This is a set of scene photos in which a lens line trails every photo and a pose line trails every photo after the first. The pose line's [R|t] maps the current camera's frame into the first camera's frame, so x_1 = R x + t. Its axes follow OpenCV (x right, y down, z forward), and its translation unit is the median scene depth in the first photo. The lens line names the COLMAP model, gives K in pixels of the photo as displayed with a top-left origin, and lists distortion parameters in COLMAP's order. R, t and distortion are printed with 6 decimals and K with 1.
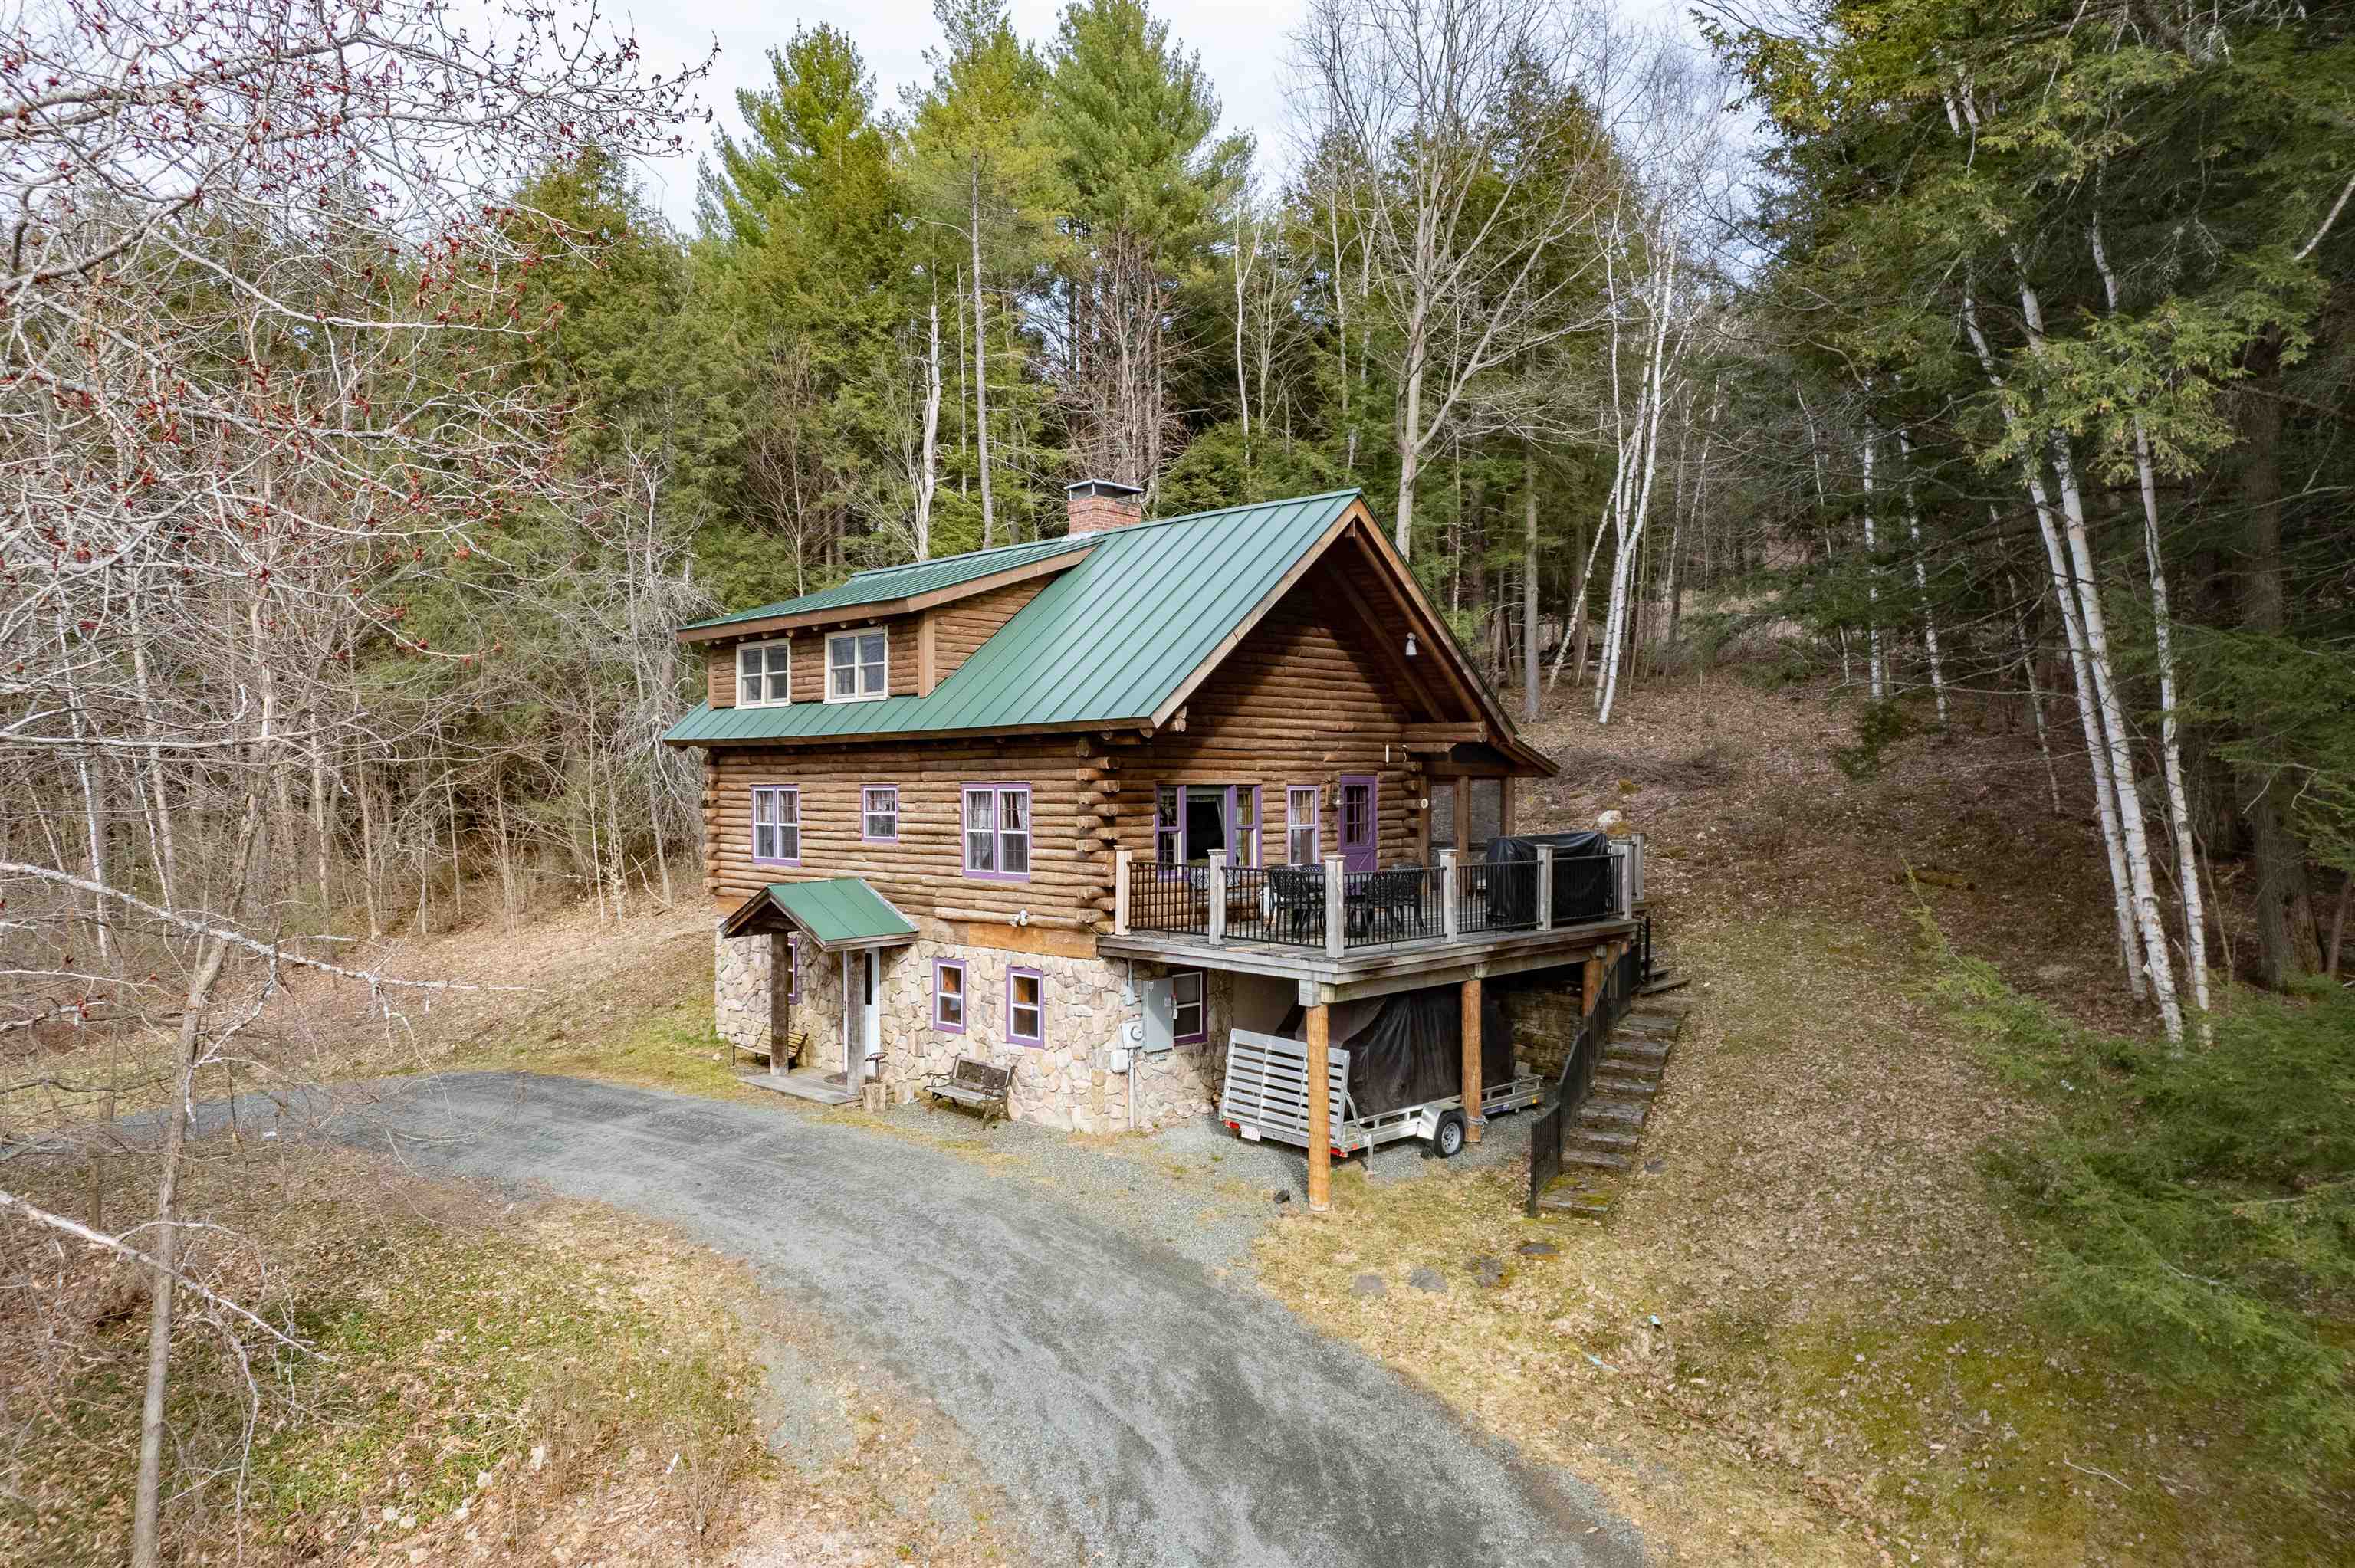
lens RADIAL K [[1499.1, 0, 1189.2], [0, 1499.1, 797.2], [0, 0, 1]] dist [-0.053790, 0.034064]
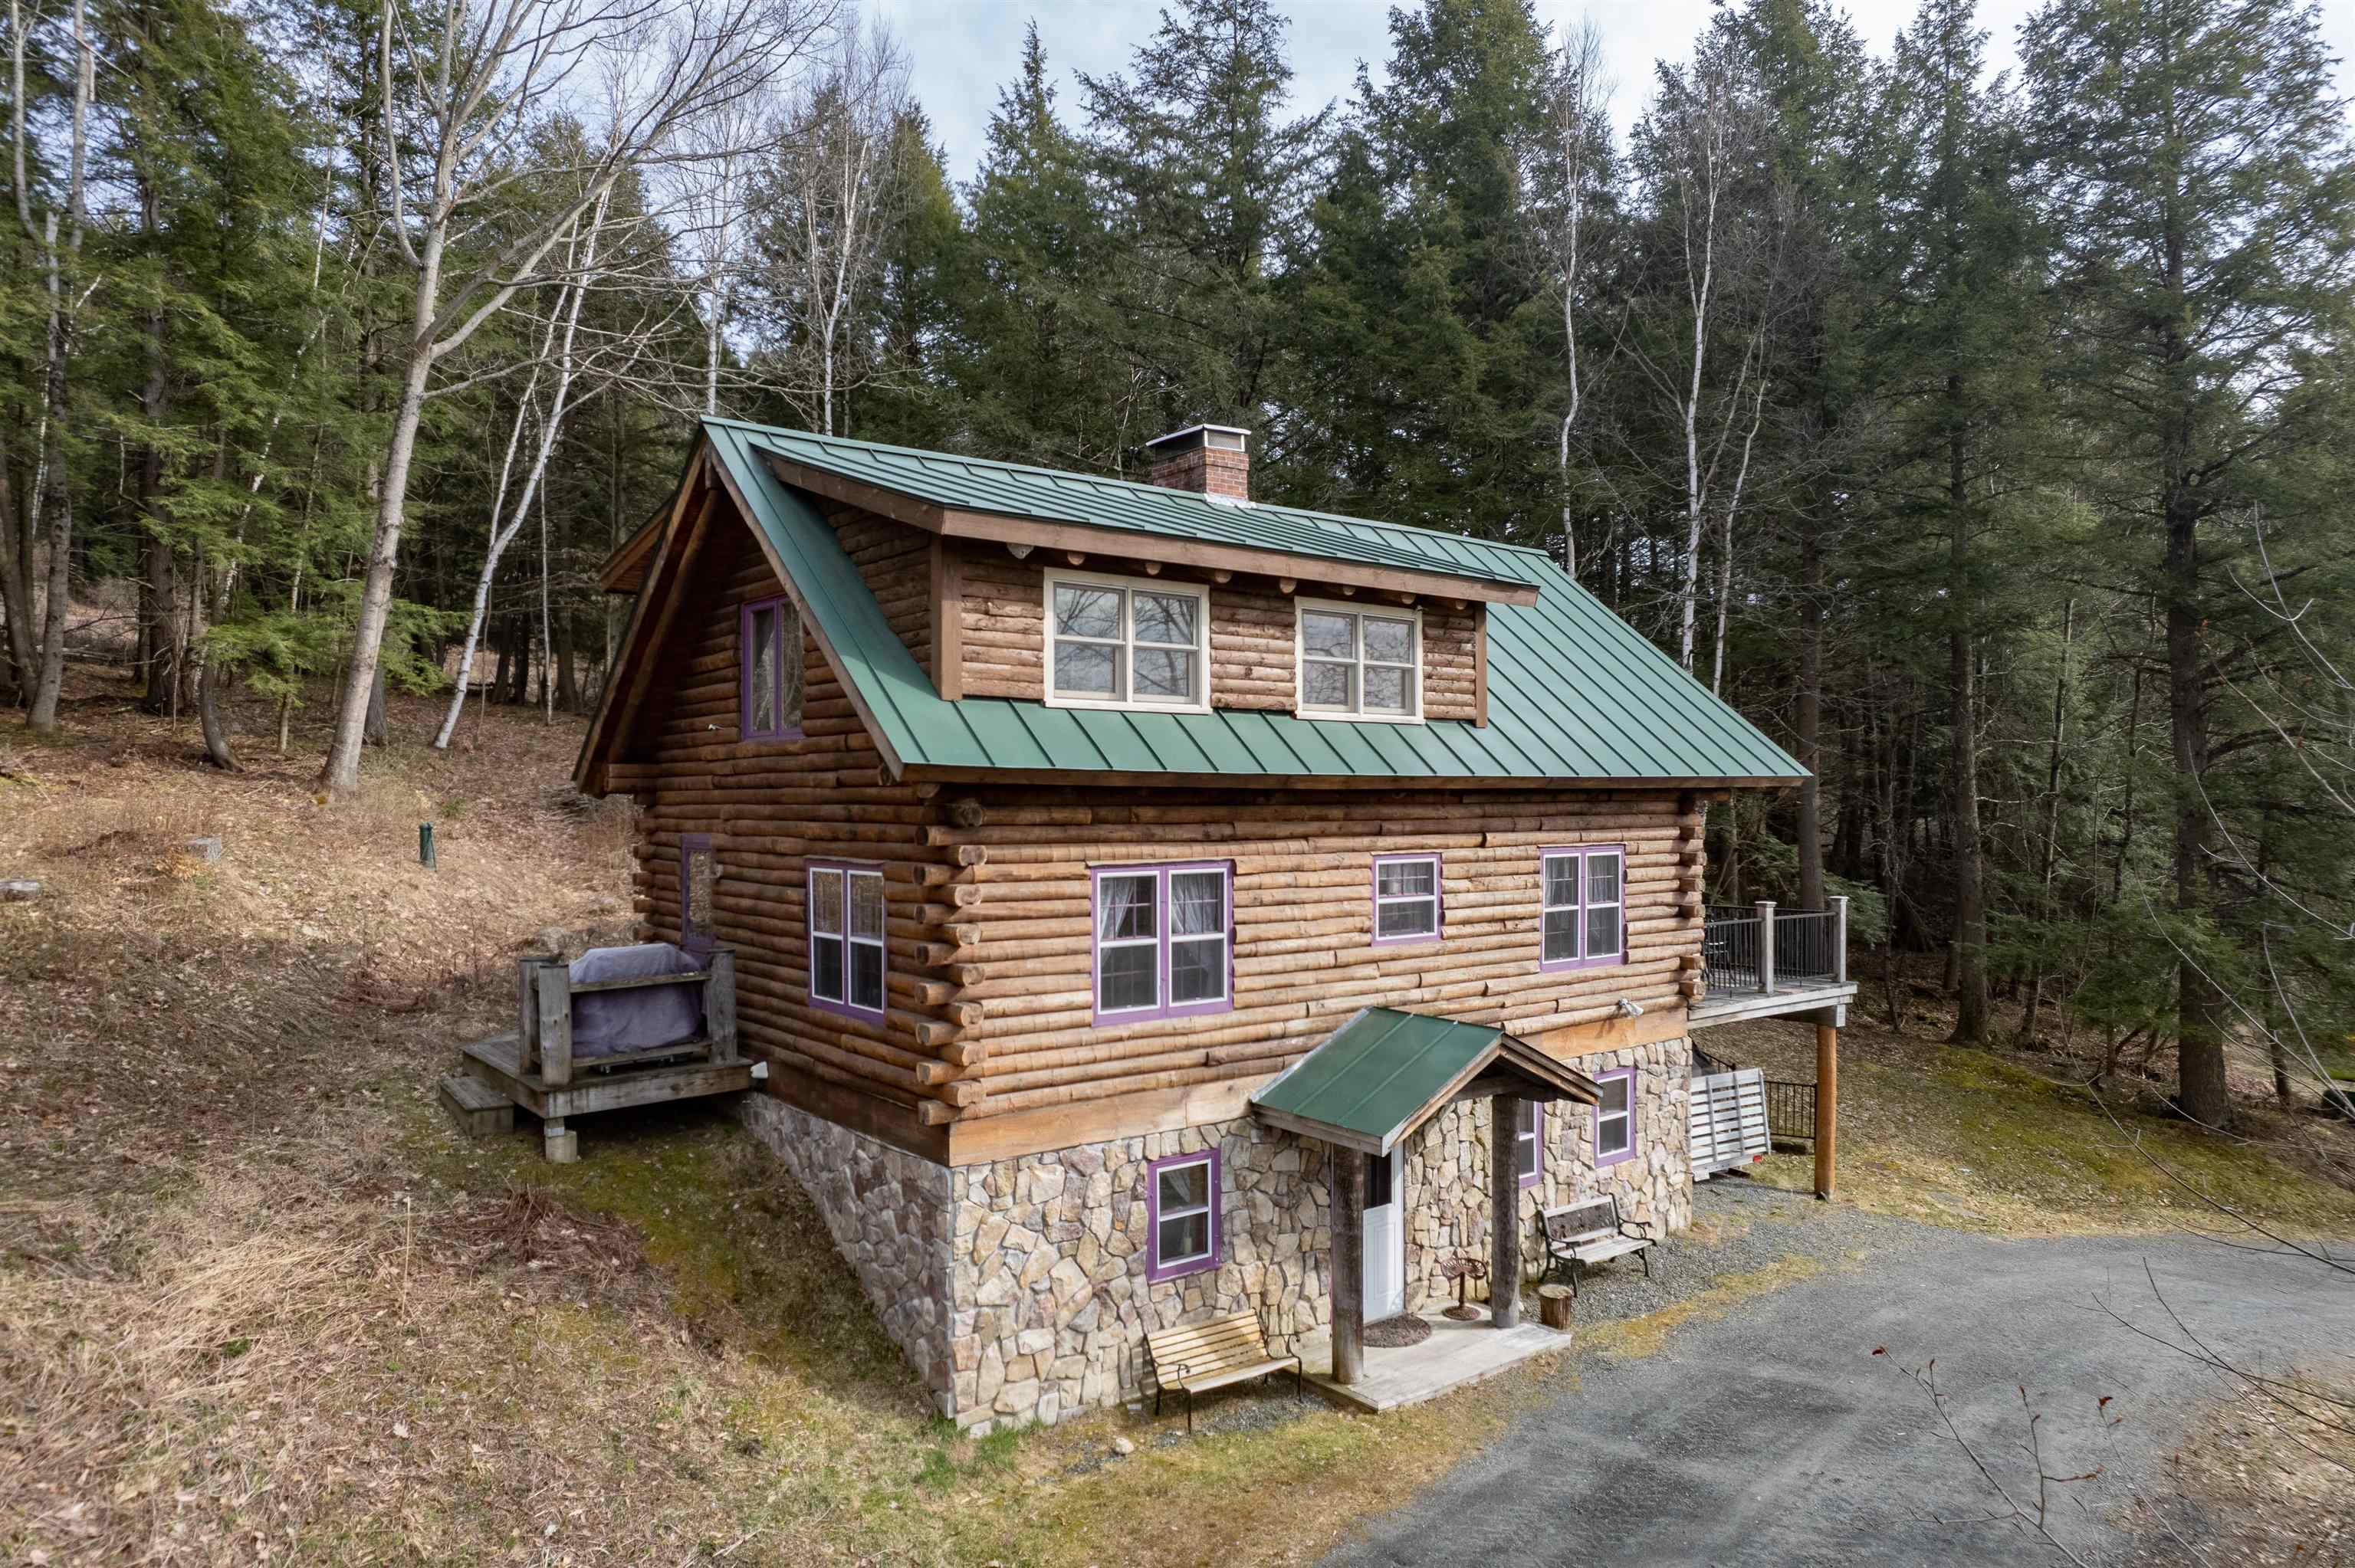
lens RADIAL K [[1499.1, 0, 1179.6], [0, 1499.1, 793.7], [0, 0, 1]] dist [-0.053790, 0.034064]
pose [[0.144208, 0.004345, 0.989538, -0.873281], [0.011517, 0.999915, -0.006069, -0.032152], [-0.989480, 0.012272, 0.144146, 1.020748]]
